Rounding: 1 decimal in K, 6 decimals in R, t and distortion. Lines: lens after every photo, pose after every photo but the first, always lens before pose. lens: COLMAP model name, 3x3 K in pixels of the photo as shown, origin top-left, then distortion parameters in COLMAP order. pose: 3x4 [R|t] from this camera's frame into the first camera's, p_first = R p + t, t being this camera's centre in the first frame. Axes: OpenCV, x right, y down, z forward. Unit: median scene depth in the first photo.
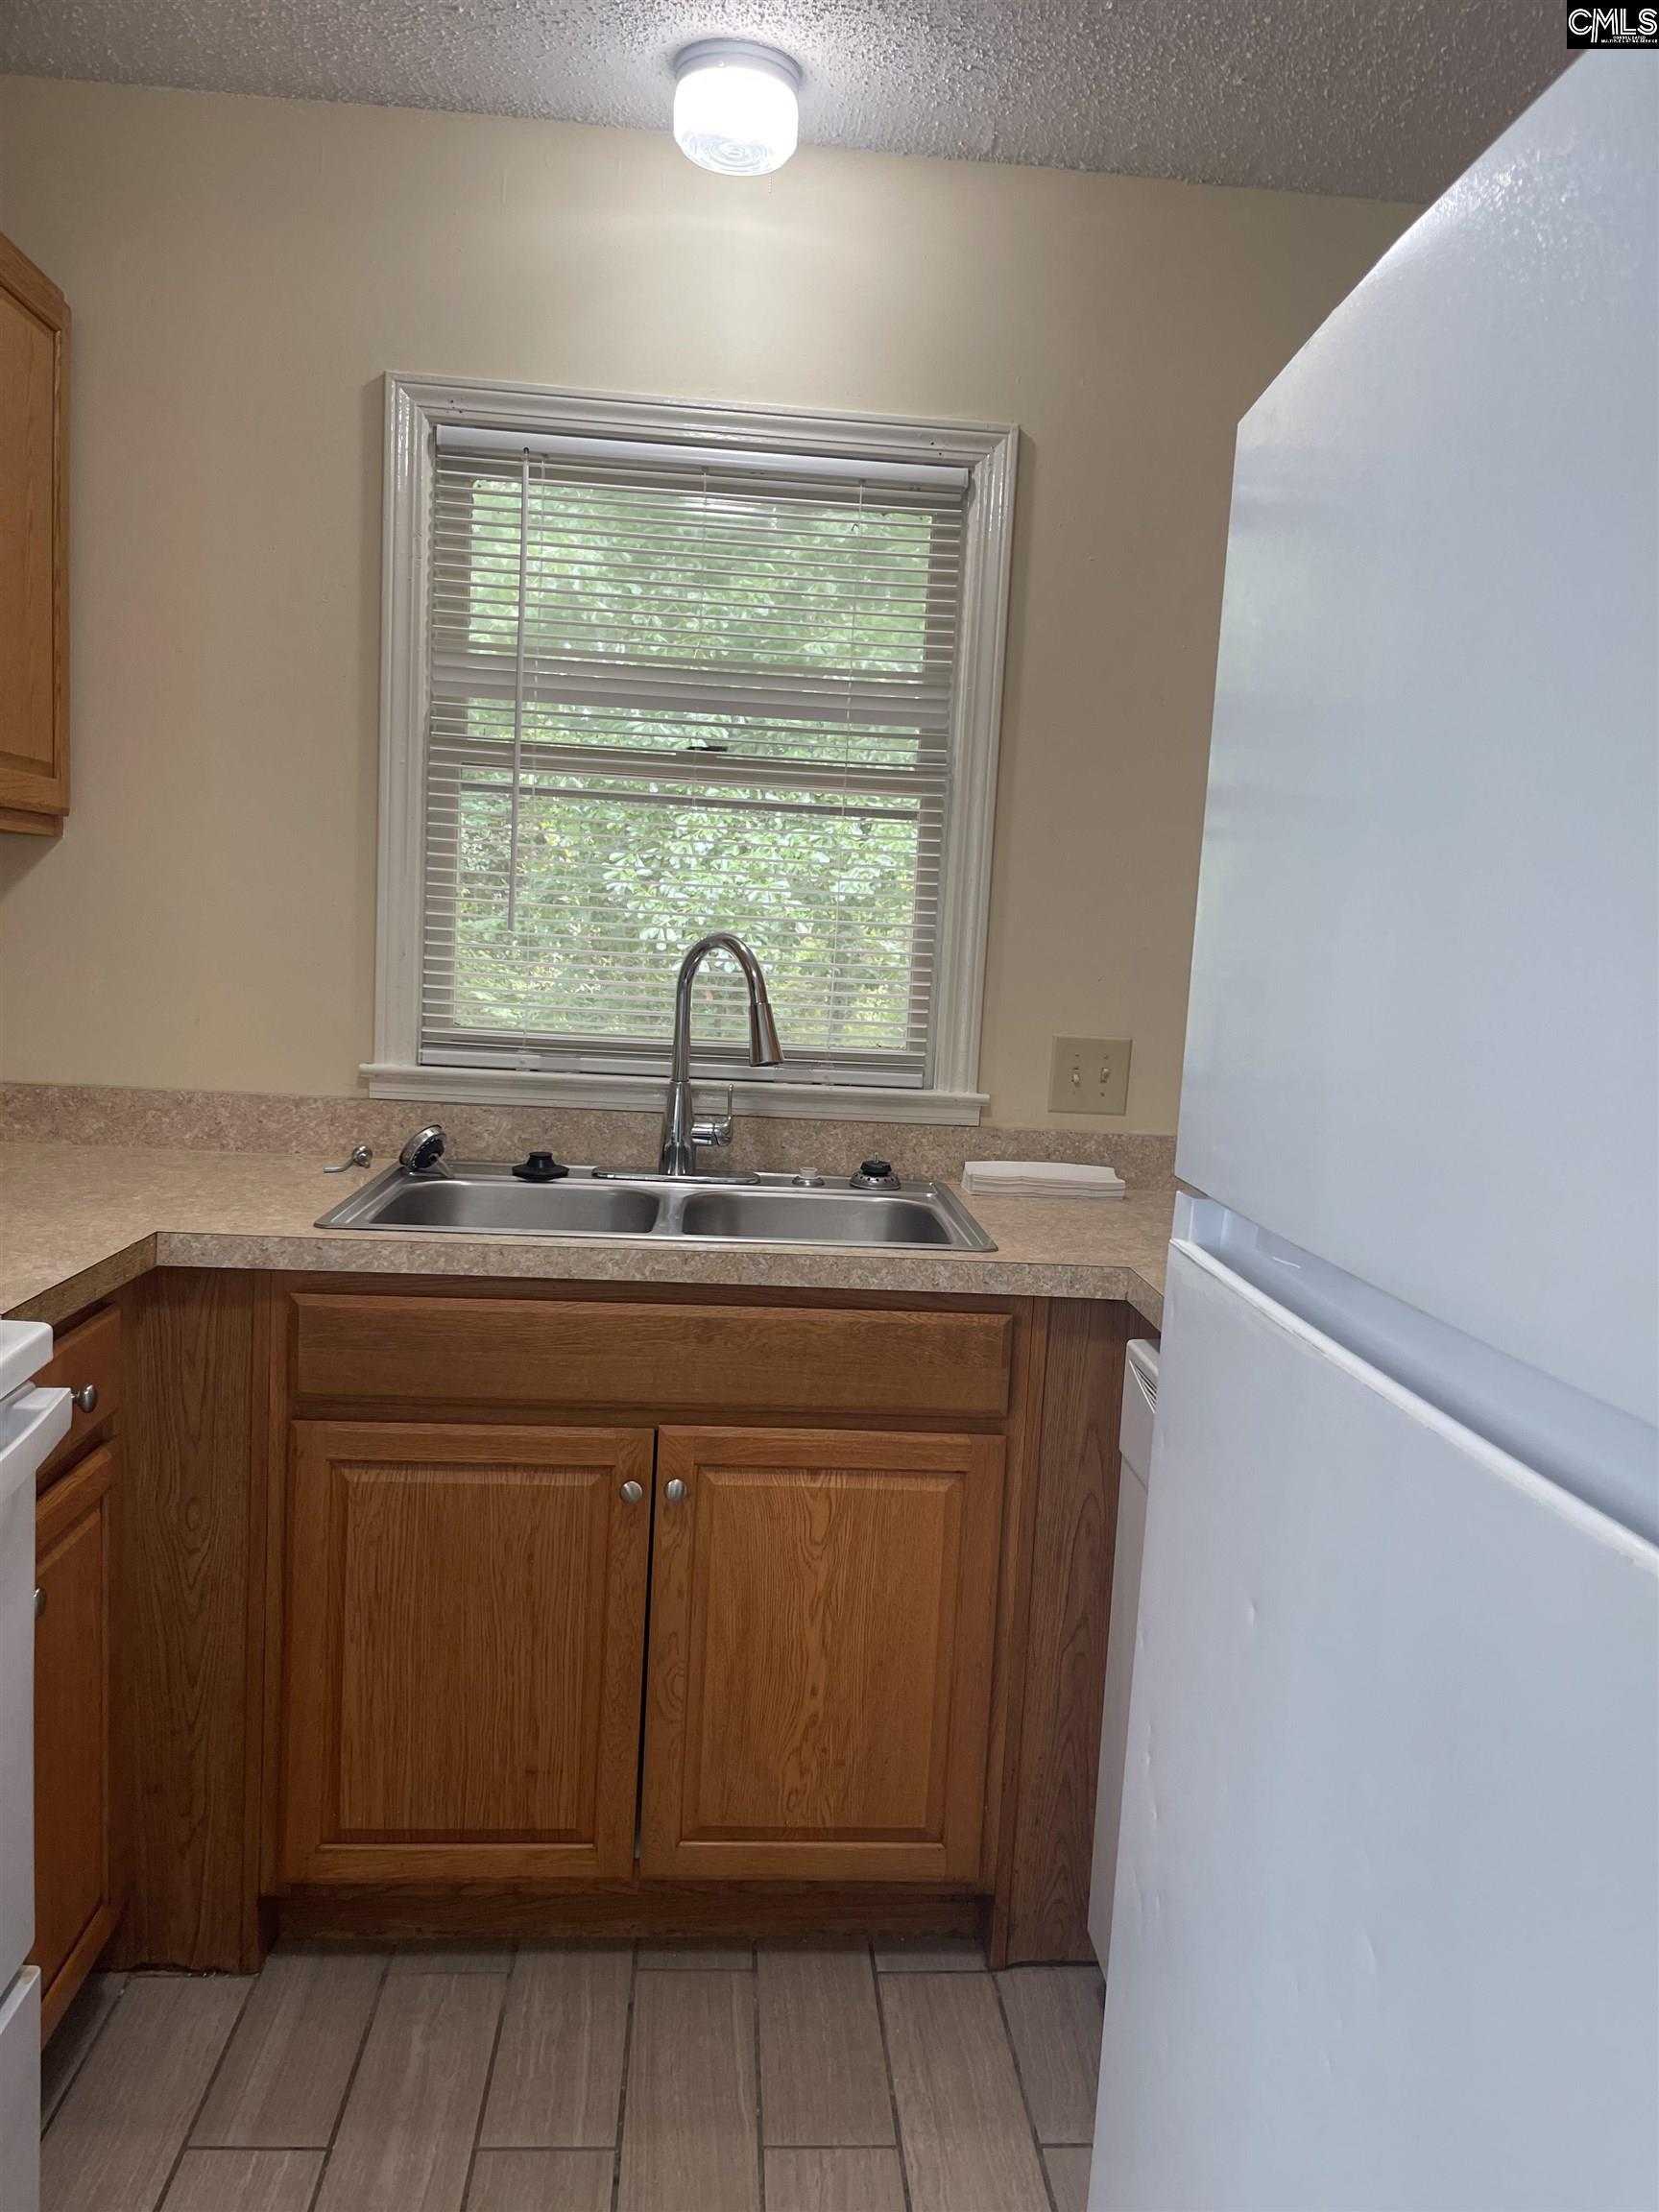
lens RADIAL K [[1663.8, 0, 857.4], [0, 1663.8, 1126.9], [0, 0, 1]] dist [0.059341, -0.077963]
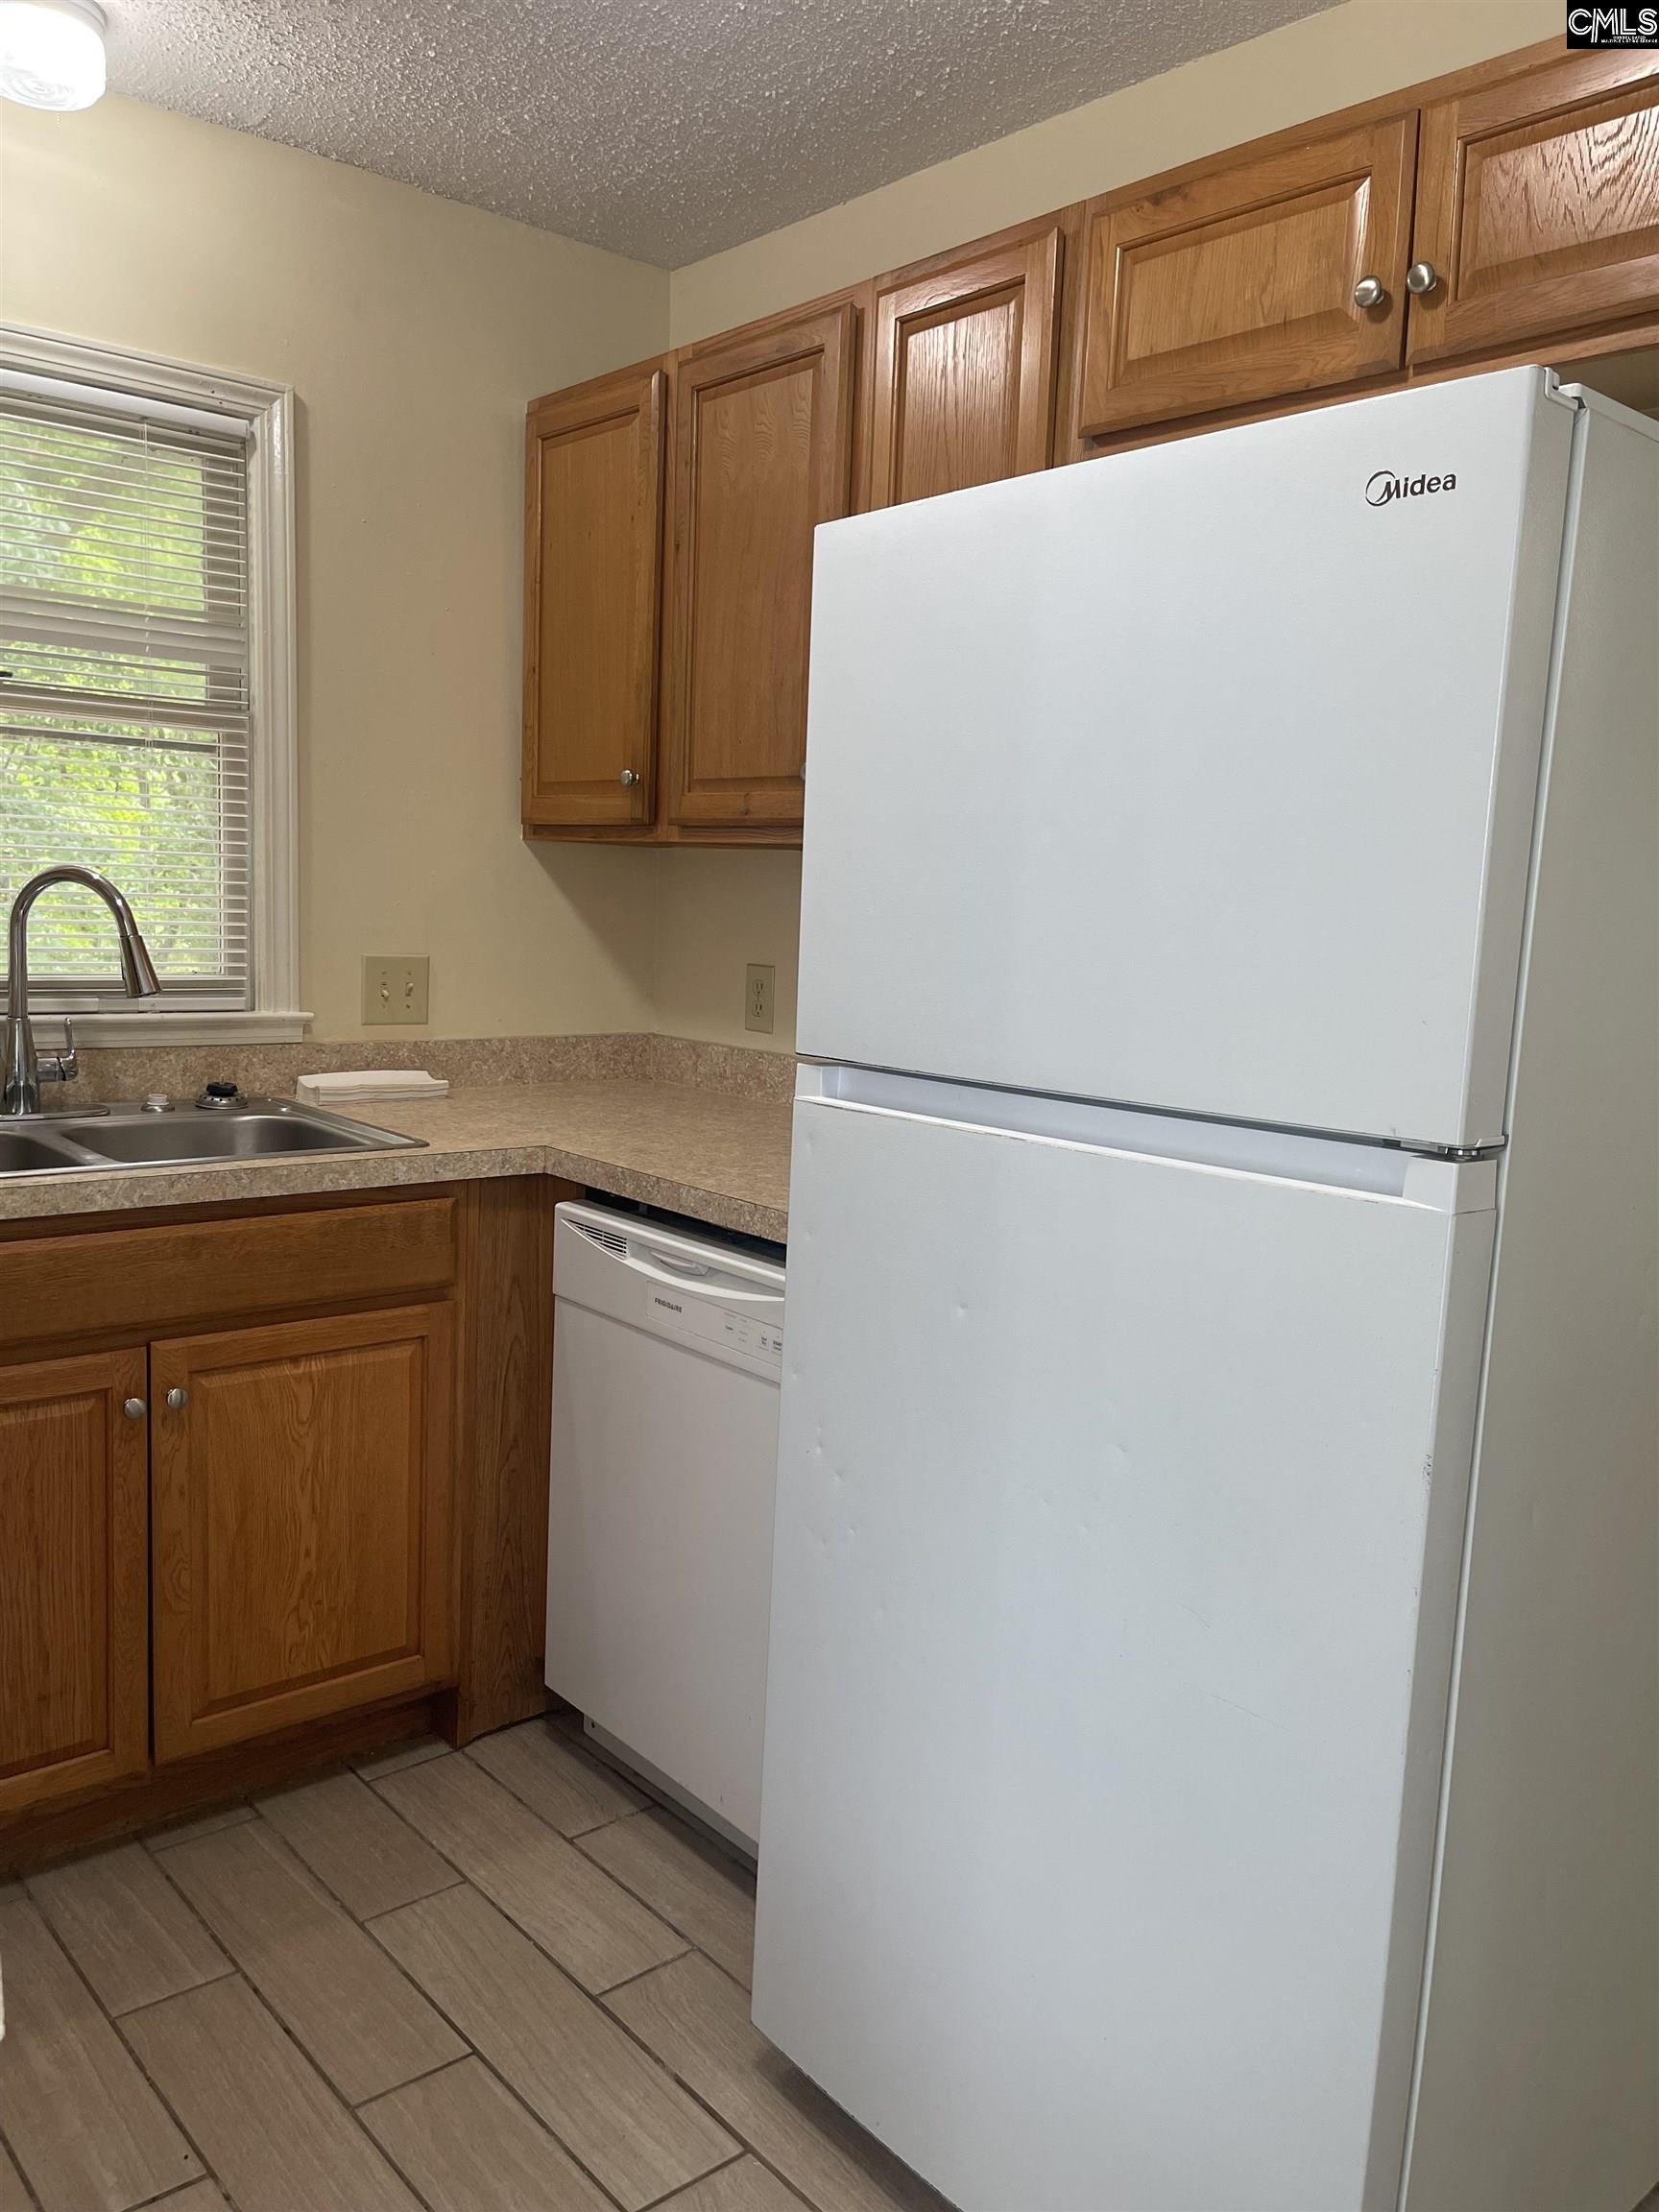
lens RADIAL K [[1663.8, 0, 838.4], [0, 1663.8, 1136.1], [0, 0, 1]] dist [0.059341, -0.077963]
pose [[0.804083, -0.104851, 0.585198, -0.363262], [0.068145, 0.994092, 0.084480, -0.010521], [-0.590599, -0.028051, 0.806478, -0.105544]]
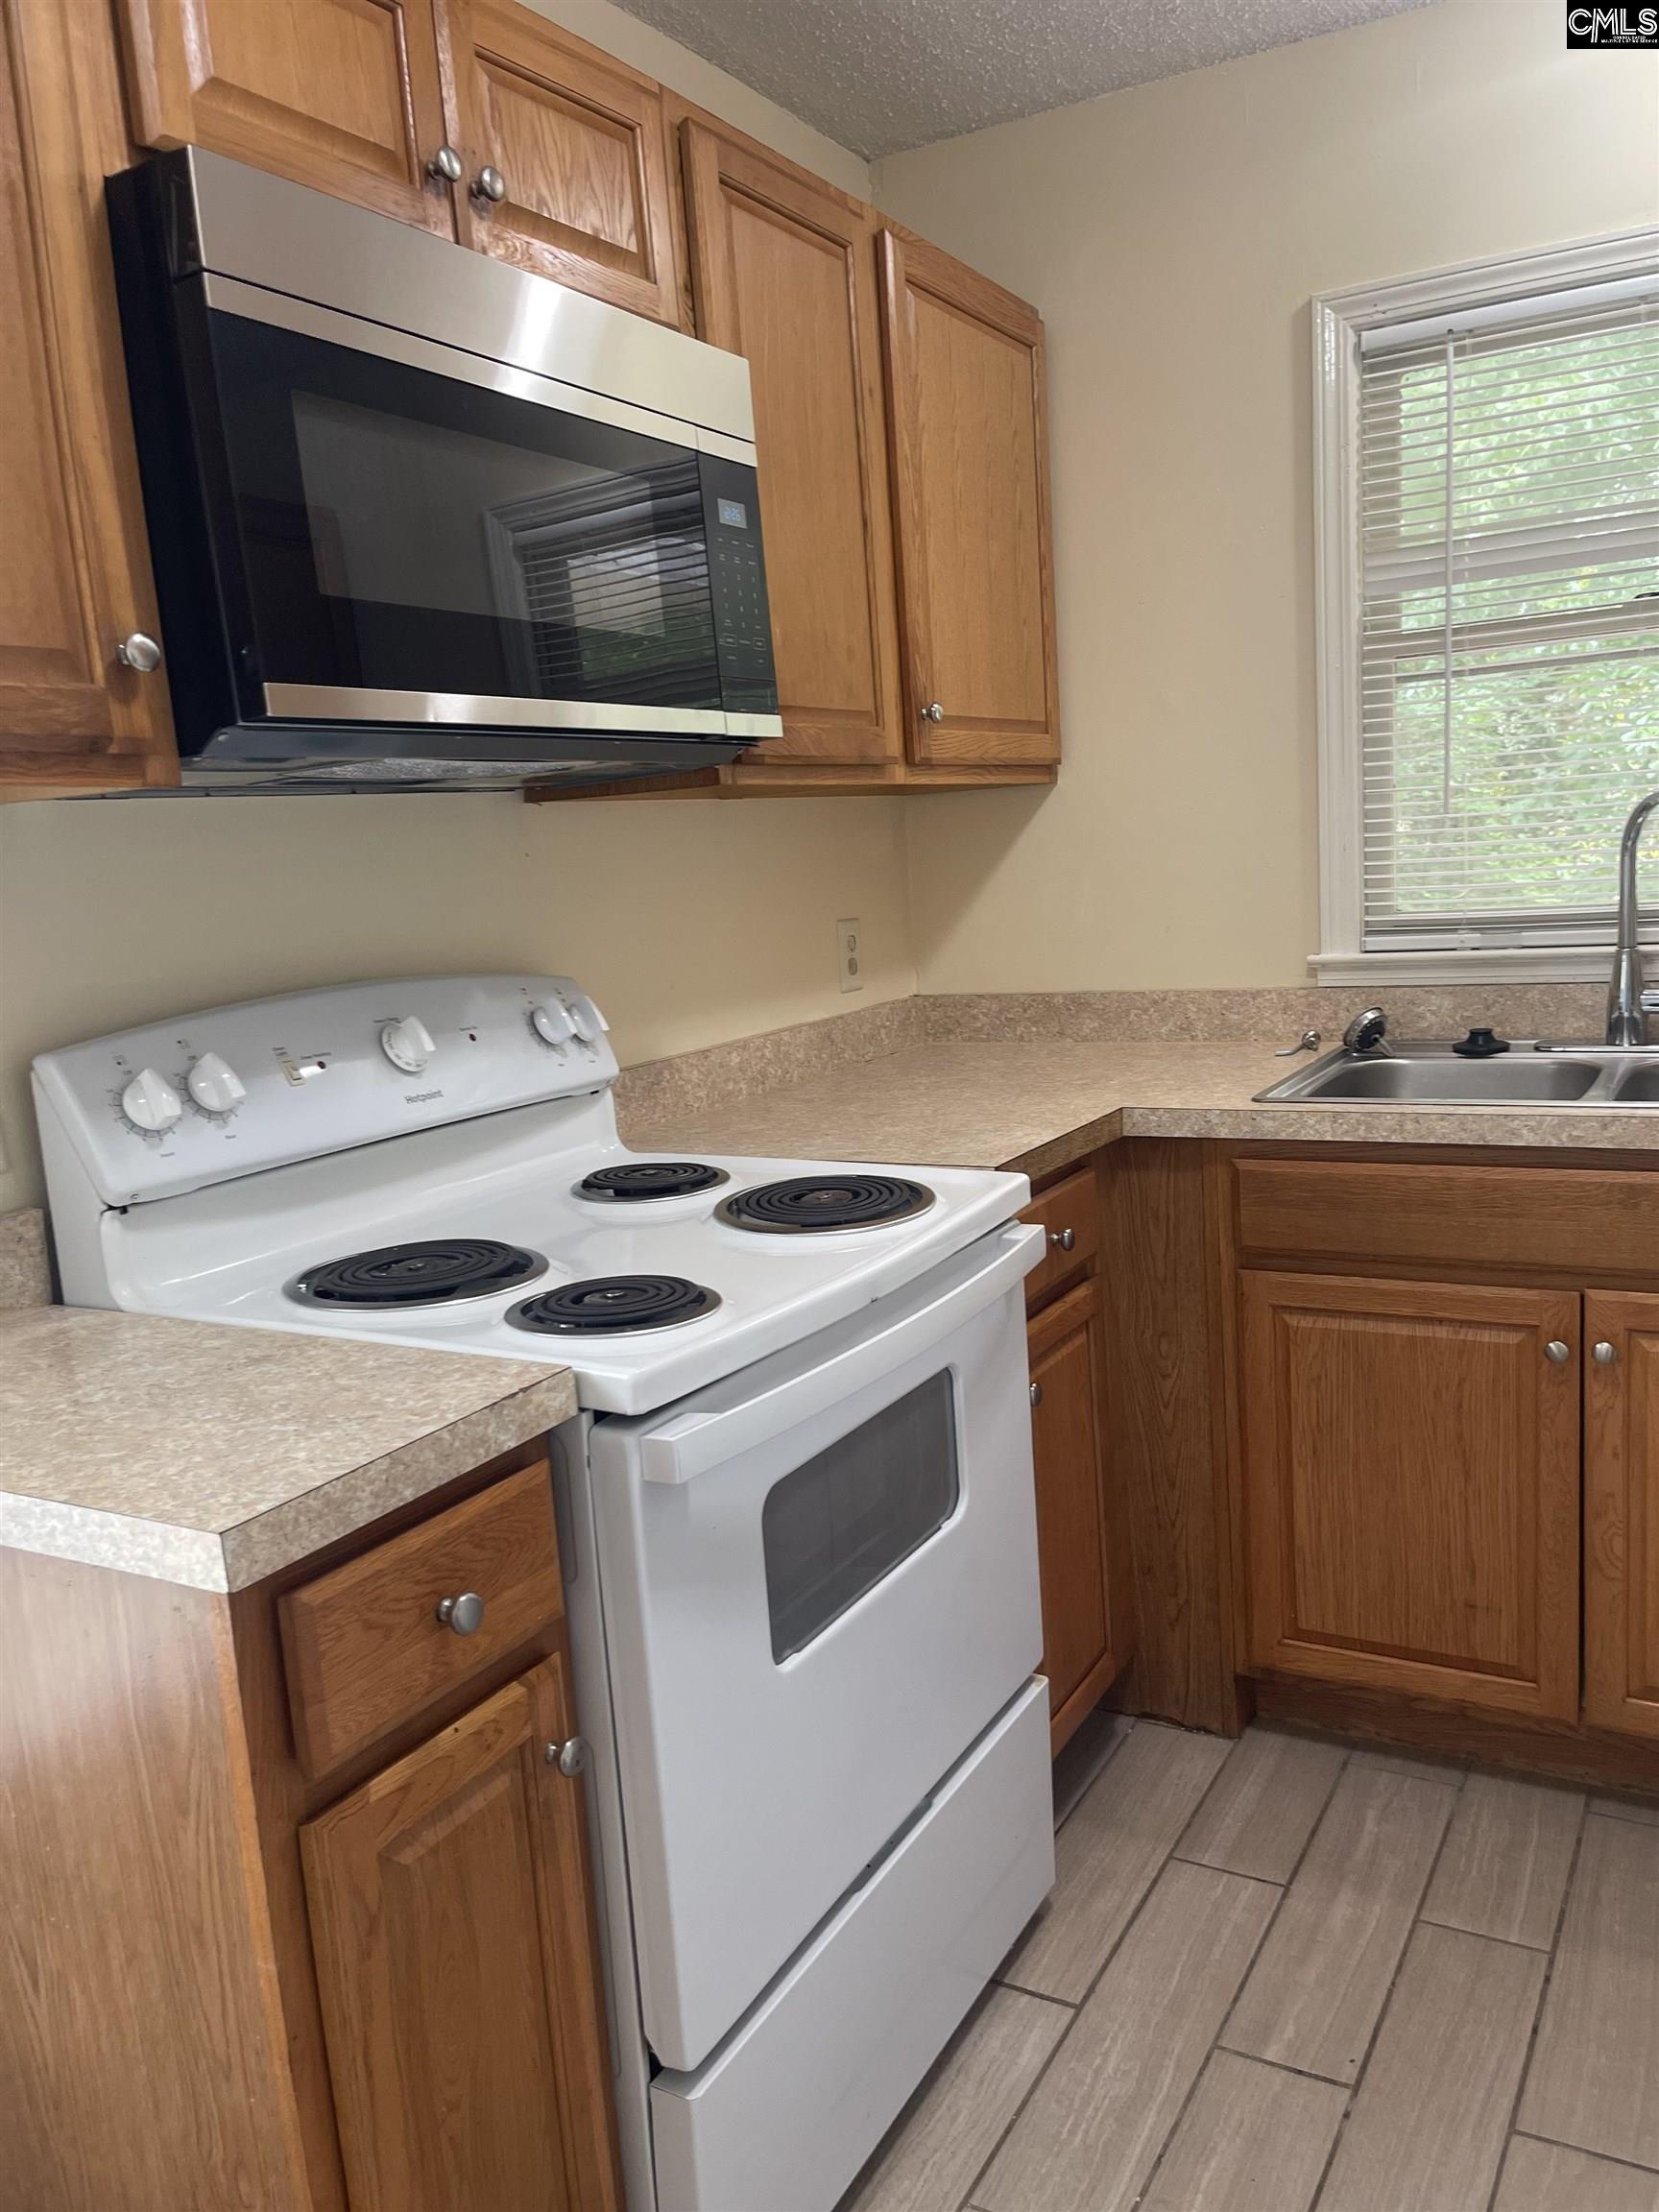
lens RADIAL K [[1663.8, 0, 843.5], [0, 1663.8, 1128.2], [0, 0, 1]] dist [0.059341, -0.077963]
pose [[0.817721, -0.015069, -0.575418, 0.097252], [0.050412, 0.997691, 0.045514, 0.011812], [0.573403, -0.066226, 0.816592, -0.081531]]
